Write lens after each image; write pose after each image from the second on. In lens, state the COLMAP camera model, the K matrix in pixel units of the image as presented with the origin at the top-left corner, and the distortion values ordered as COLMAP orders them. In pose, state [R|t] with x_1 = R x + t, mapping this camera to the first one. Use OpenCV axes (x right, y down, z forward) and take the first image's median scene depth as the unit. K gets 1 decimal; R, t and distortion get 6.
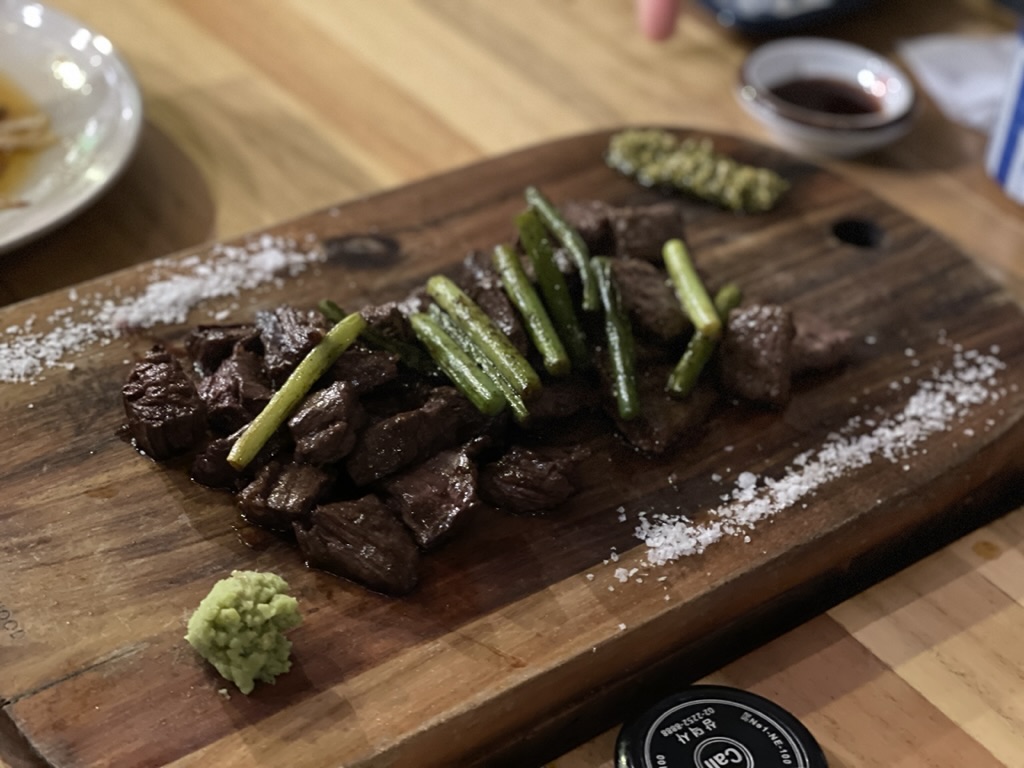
lens RADIAL K [[1916.8, 0, 512.9], [0, 1916.8, 383.0], [0, 0, 1]] dist [0.177808, 0.000000]
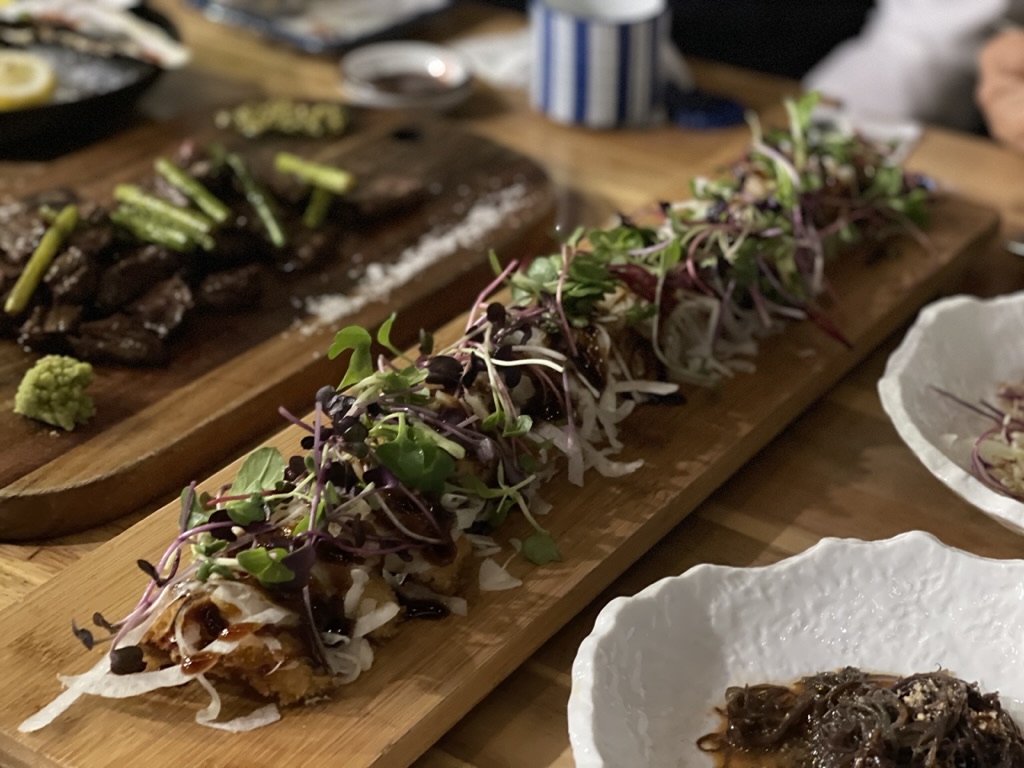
lens RADIAL K [[1916.8, 0, 512.3], [0, 1916.8, 386.9], [0, 0, 1]] dist [0.177808, 0.000000]
pose [[0.946476, -0.208394, 0.246485, -0.161855], [0.241046, 0.964216, -0.110384, 0.339079], [-0.214661, 0.163890, 0.962840, -0.411582]]
